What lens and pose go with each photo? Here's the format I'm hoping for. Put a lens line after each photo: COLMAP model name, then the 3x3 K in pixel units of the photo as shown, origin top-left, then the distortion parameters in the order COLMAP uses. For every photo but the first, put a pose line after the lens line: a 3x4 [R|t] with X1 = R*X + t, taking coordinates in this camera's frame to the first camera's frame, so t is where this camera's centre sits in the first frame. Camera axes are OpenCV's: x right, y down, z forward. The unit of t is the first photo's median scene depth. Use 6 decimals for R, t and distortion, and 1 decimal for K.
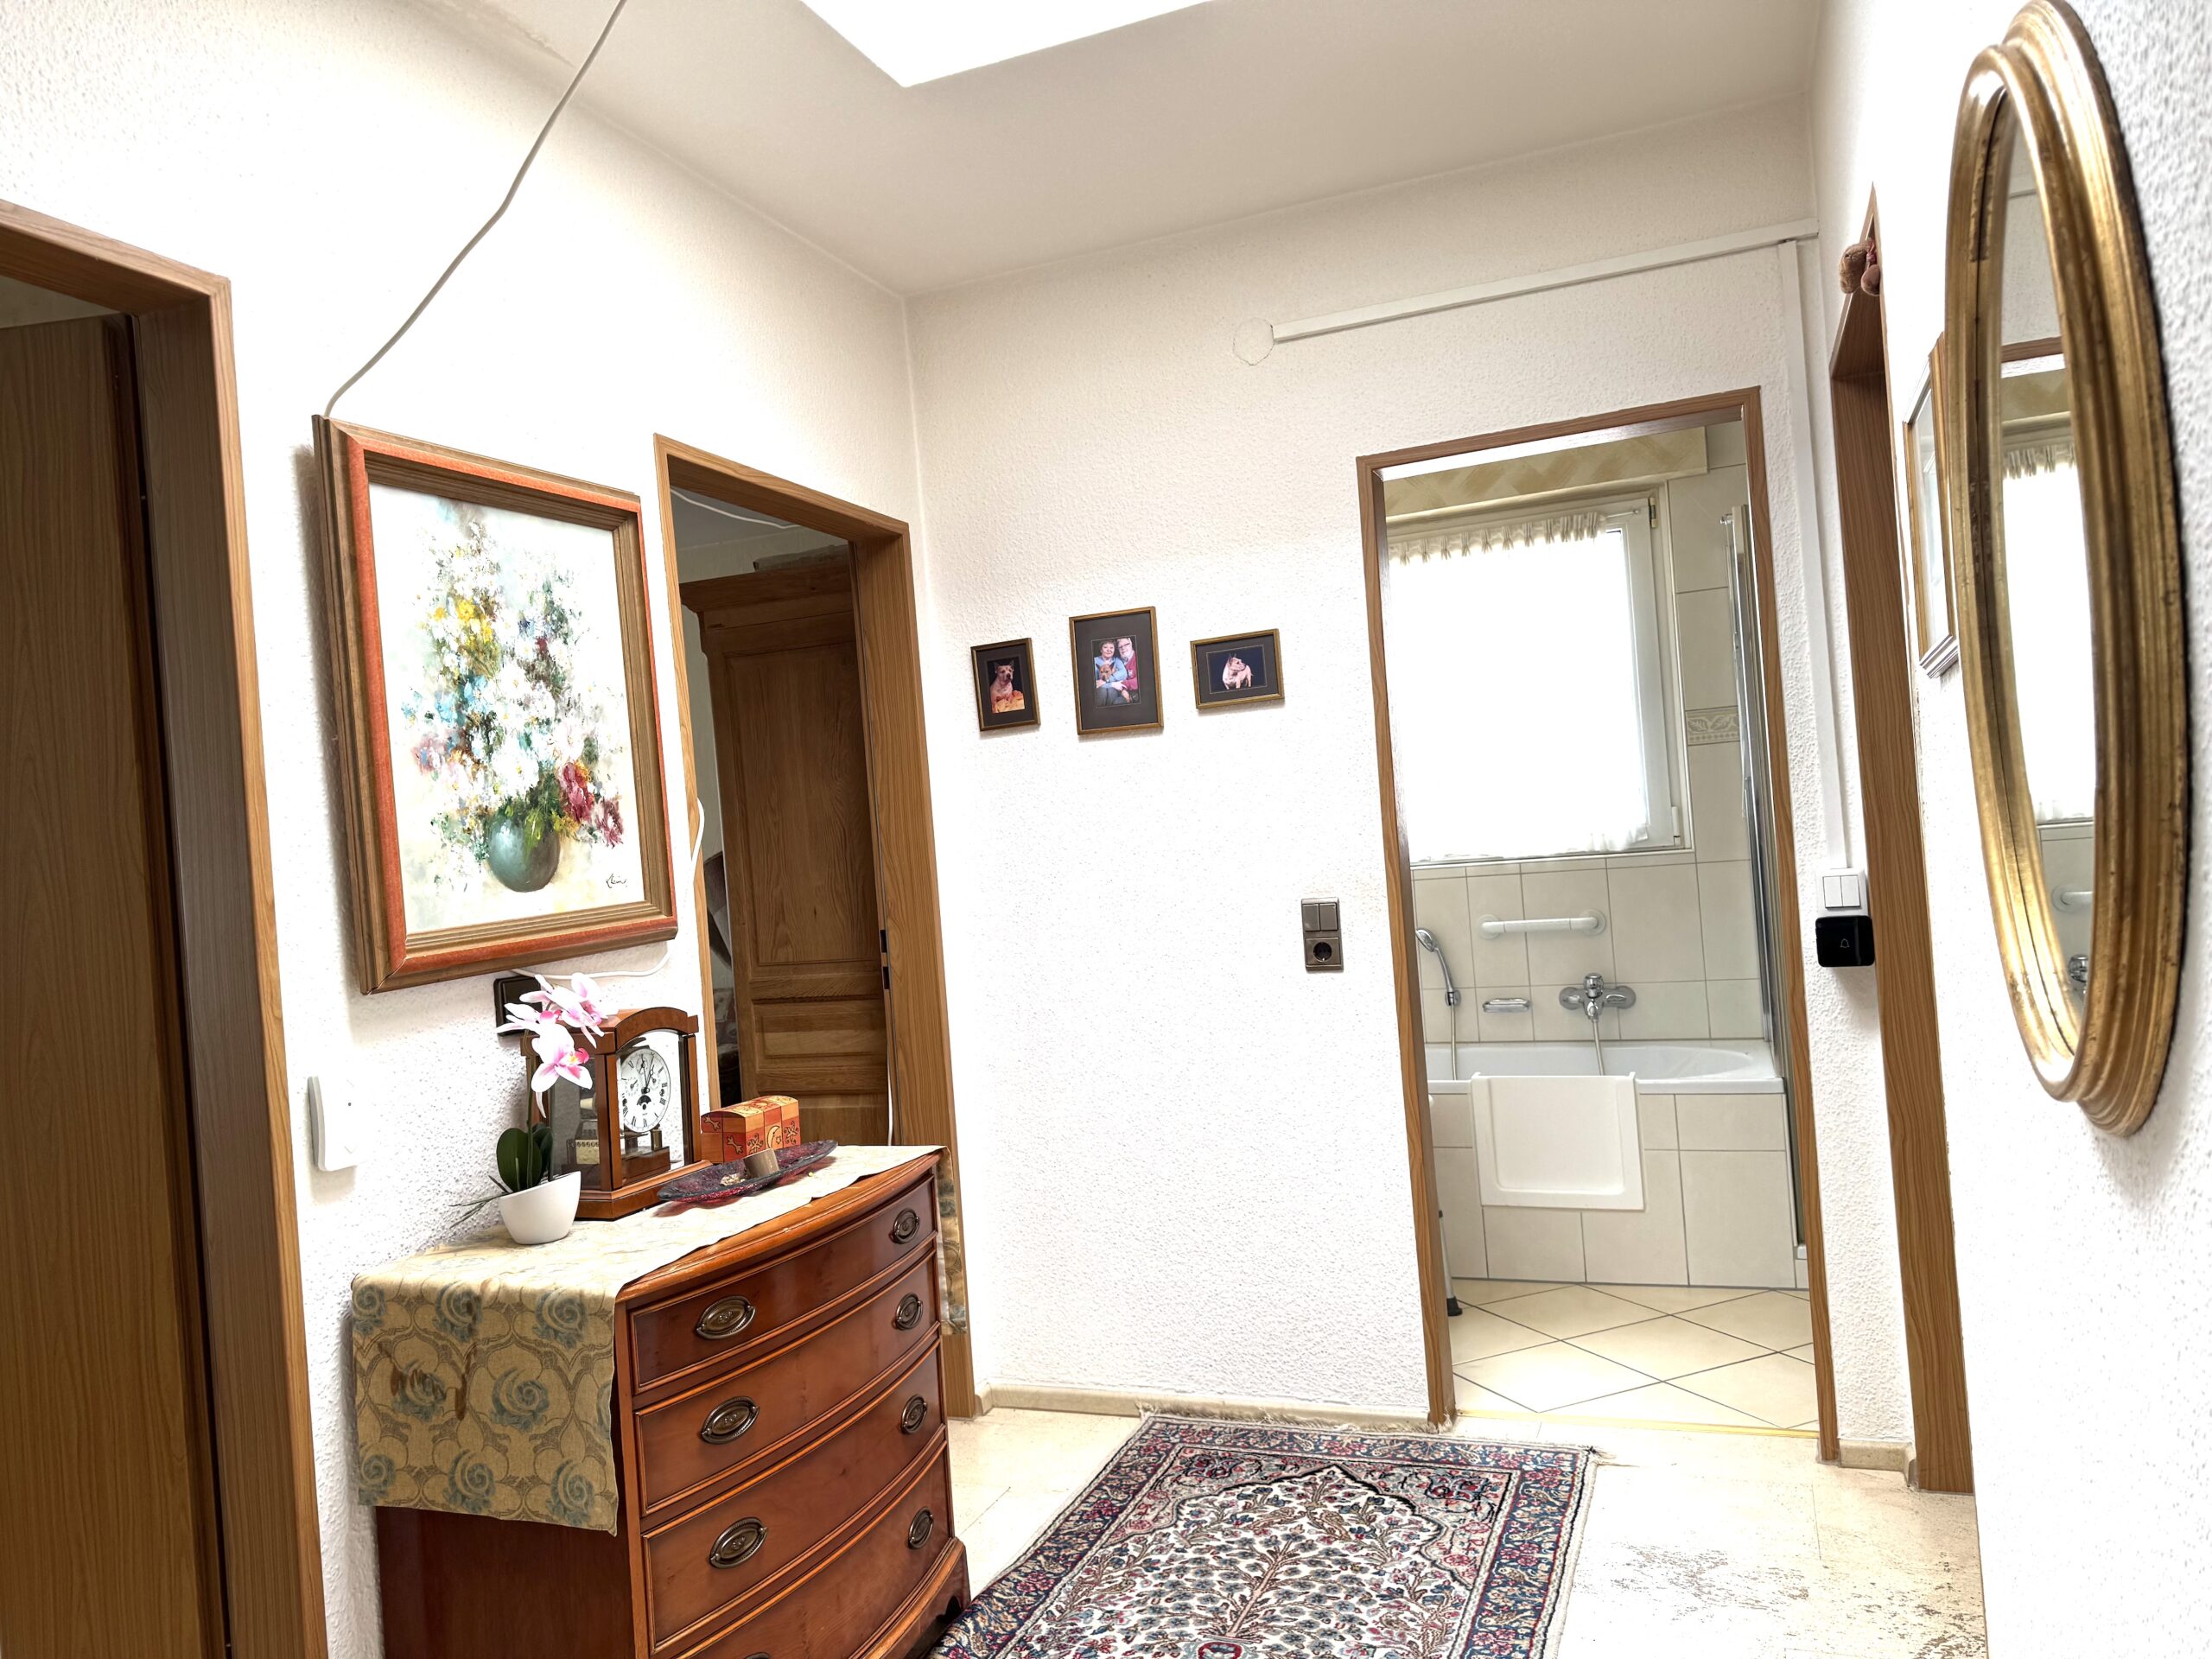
lens RADIAL K [[1575.2, 0, 1089.4], [0, 1575.2, 830.6], [0, 0, 1]] dist [0.035402, -0.006589]
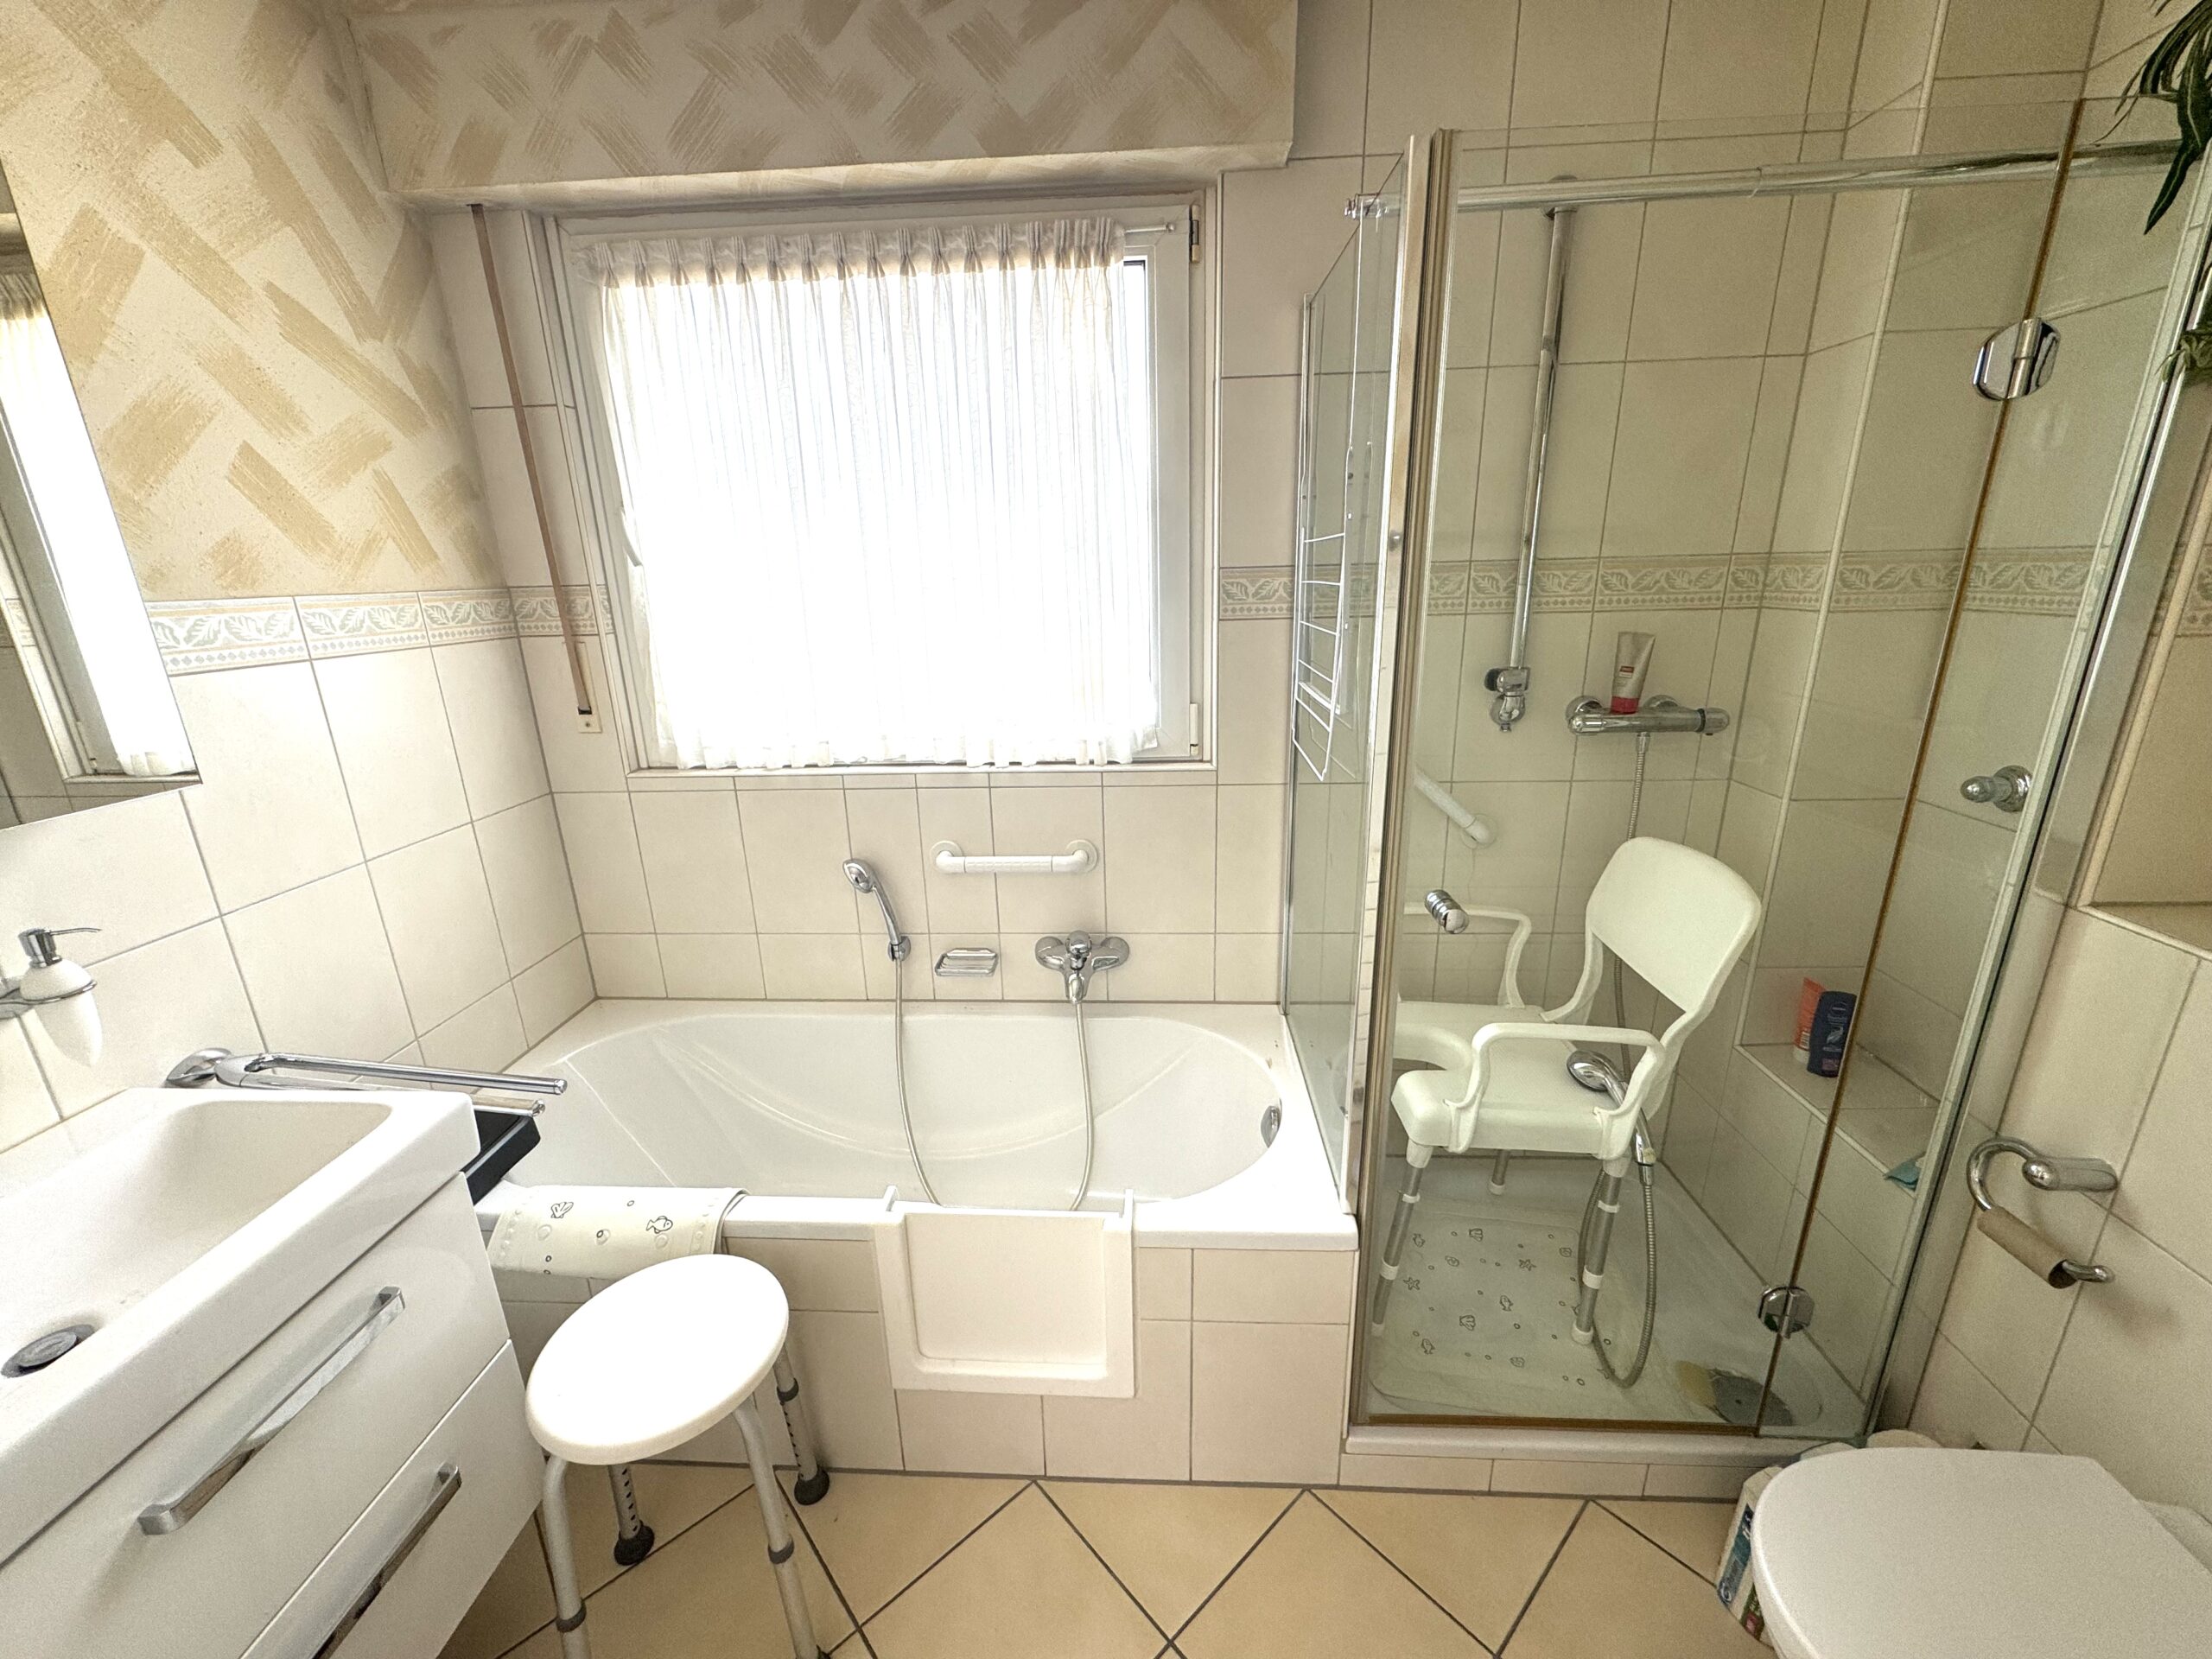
lens RADIAL K [[886.3, 0, 1110.5], [0, 886.3, 846.1], [0, 0, 1]] dist [0.003037, 0.000064]
pose [[0.945379, -0.046877, 0.322586, 0.197575], [-0.046086, 0.960445, 0.274629, -0.061897], [-0.322699, -0.274495, 0.905824, 0.621279]]
